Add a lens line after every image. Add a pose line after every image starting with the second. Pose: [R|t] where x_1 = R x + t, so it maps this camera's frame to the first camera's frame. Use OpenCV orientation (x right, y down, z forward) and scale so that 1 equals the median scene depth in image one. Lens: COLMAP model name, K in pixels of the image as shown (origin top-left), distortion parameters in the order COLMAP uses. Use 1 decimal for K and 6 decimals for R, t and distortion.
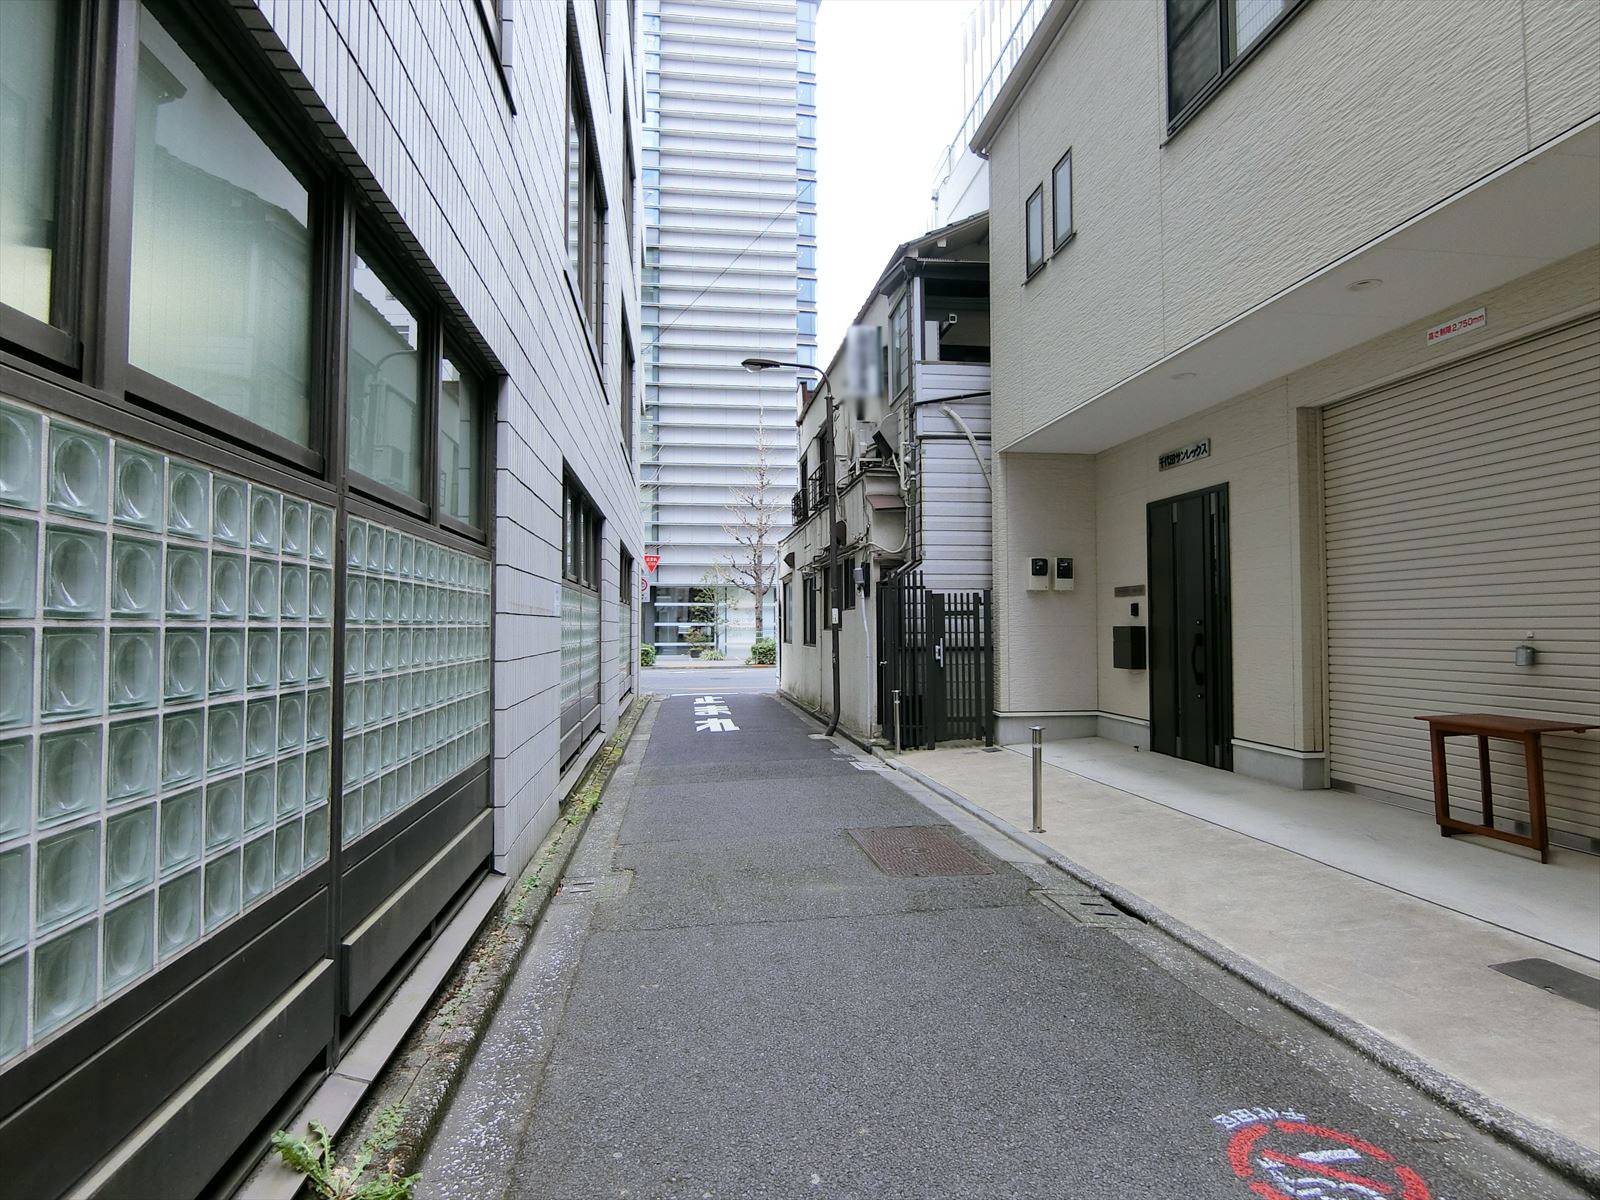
lens RADIAL K [[927.8, 0, 803.2], [0, 927.8, 592.3], [0, 0, 1]] dist [-0.007057, -0.002120]
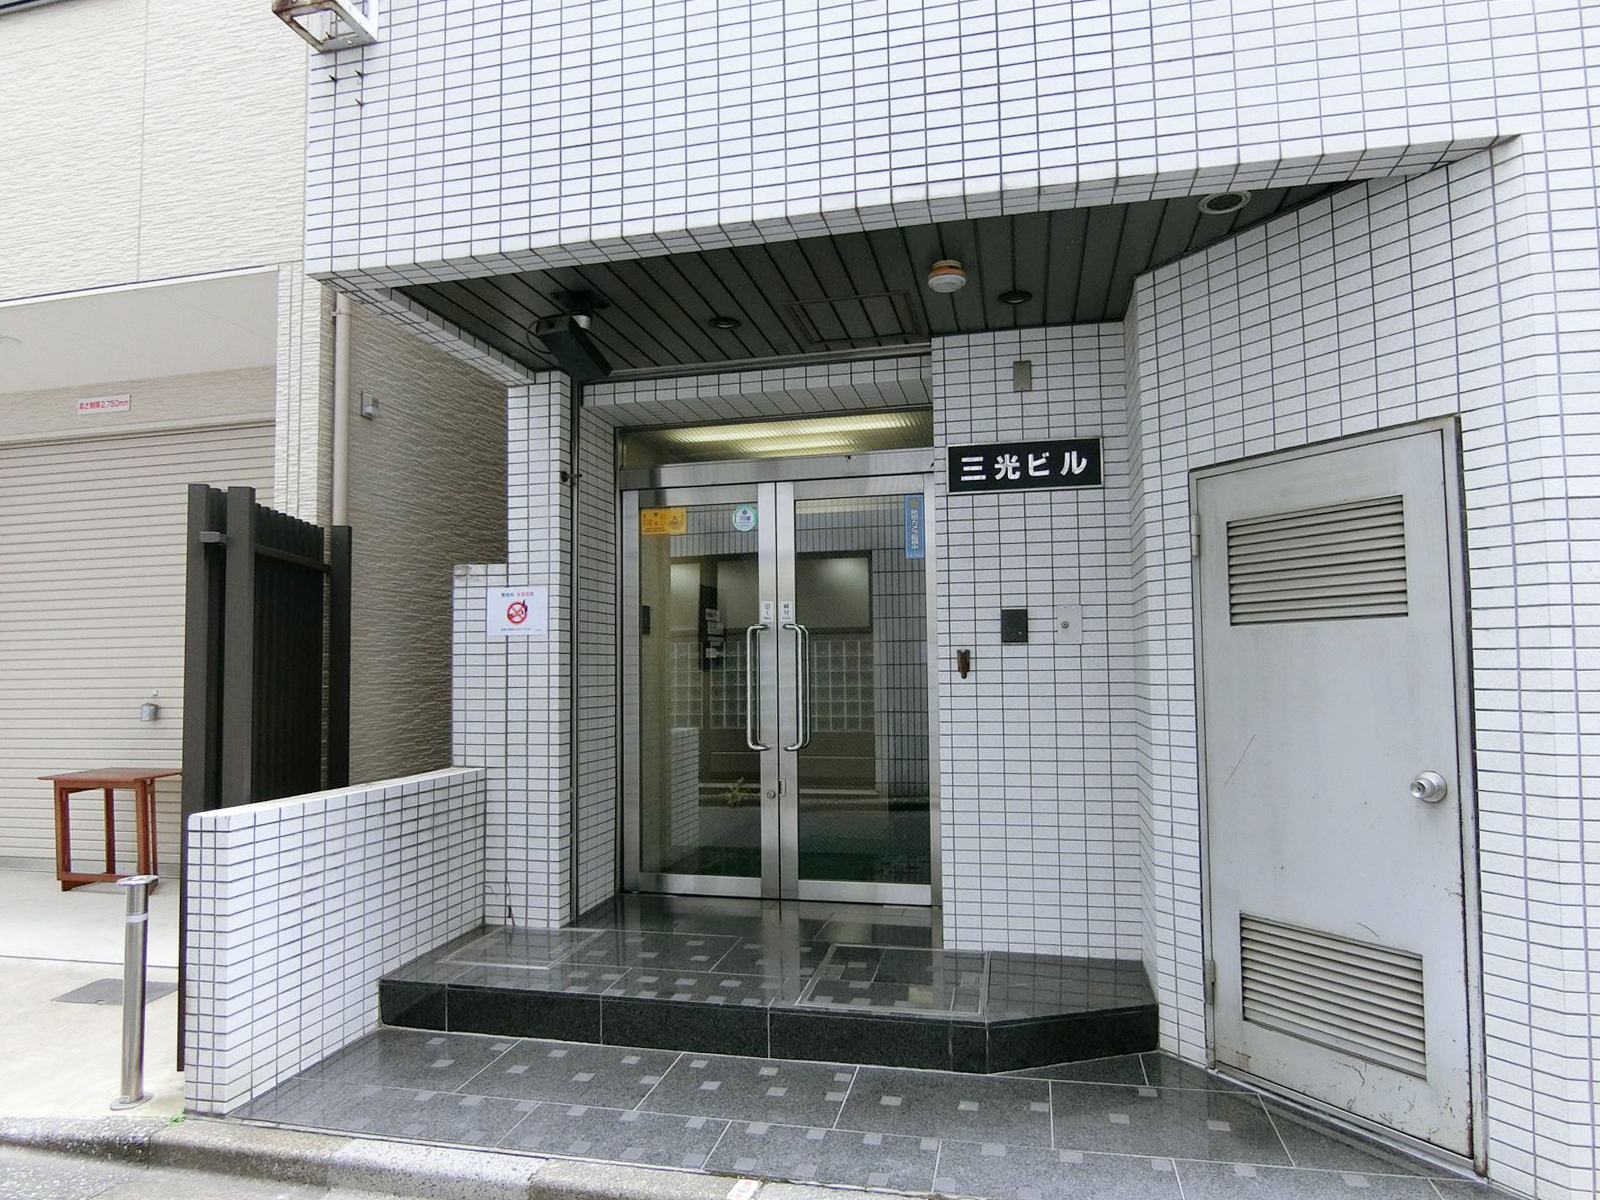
lens RADIAL K [[927.8, 0, 805.0], [0, 927.8, 614.5], [0, 0, 1]] dist [-0.007057, -0.002120]
pose [[0.346050, 0.054851, 0.936611, 0.003689], [-0.021086, 0.998492, -0.050684, -0.009797], [-0.937979, -0.002210, 0.346685, -0.147343]]
